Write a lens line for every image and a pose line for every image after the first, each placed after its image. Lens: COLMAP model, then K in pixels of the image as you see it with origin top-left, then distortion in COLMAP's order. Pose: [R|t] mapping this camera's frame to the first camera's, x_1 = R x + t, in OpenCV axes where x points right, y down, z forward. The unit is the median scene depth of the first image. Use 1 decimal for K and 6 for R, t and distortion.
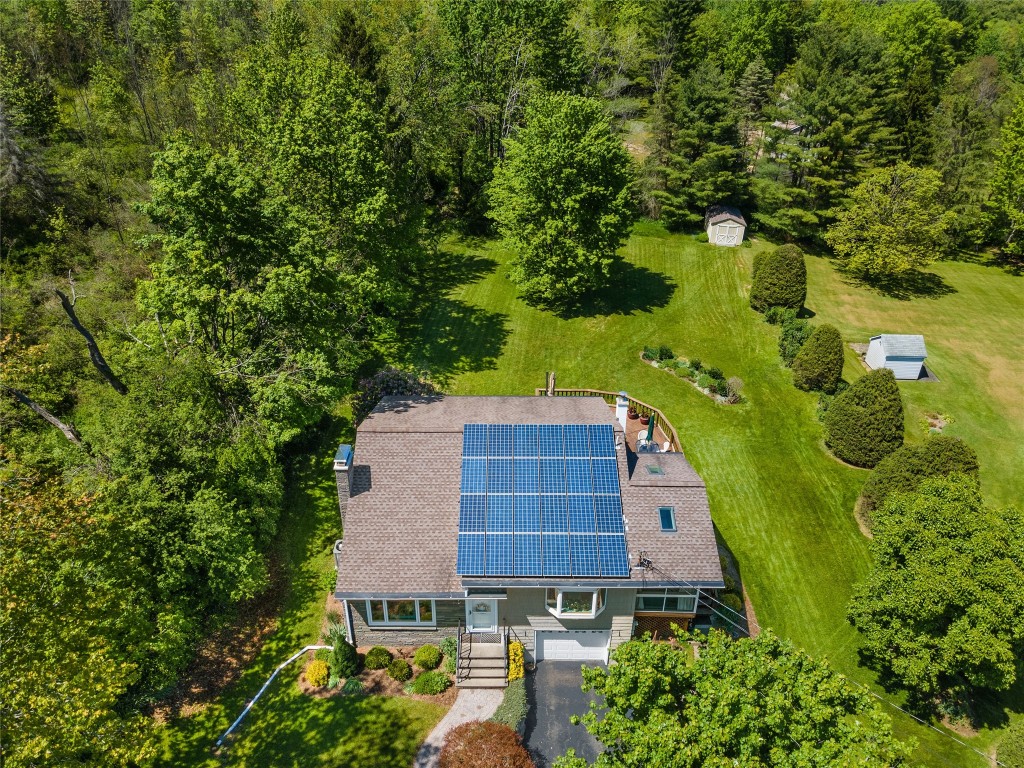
lens RADIAL K [[744.4, 0, 510.3], [0, 744.4, 386.3], [0, 0, 1]] dist [0.028851, 0.003371]
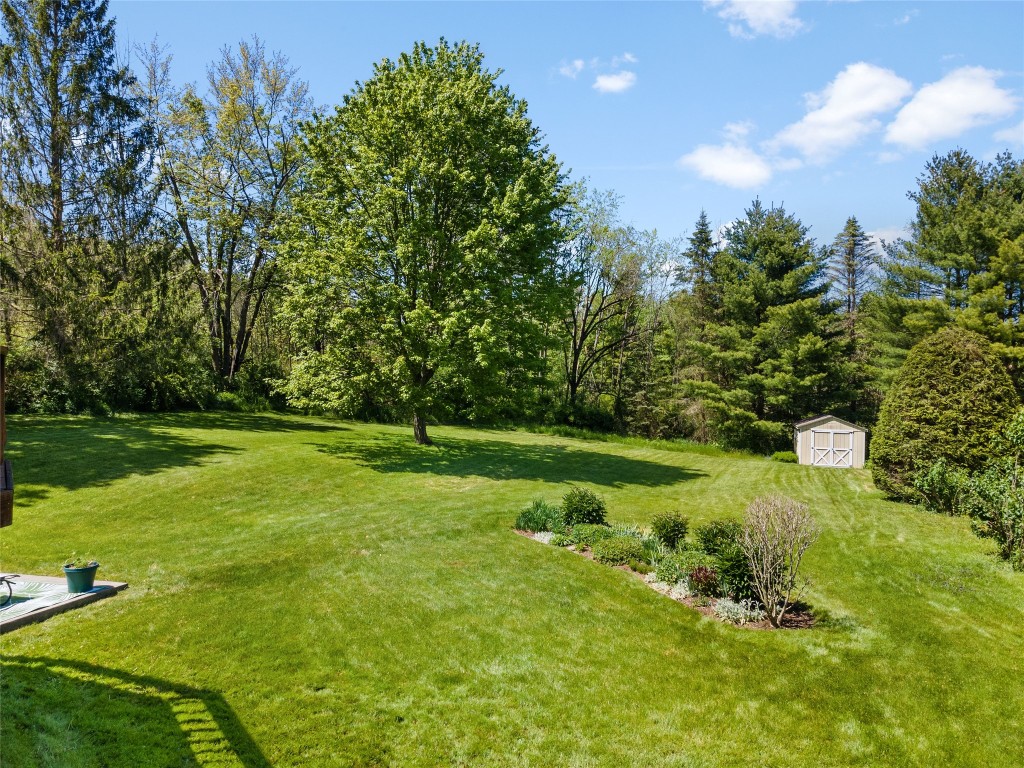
lens RADIAL K [[744.4, 0, 507.3], [0, 744.4, 383.1], [0, 0, 1]] dist [0.028851, 0.003371]
pose [[0.981412, -0.001117, -0.191912, 0.225072], [-0.097399, 0.858730, -0.503087, 0.068444], [0.165362, 0.512427, 0.842659, 0.661081]]
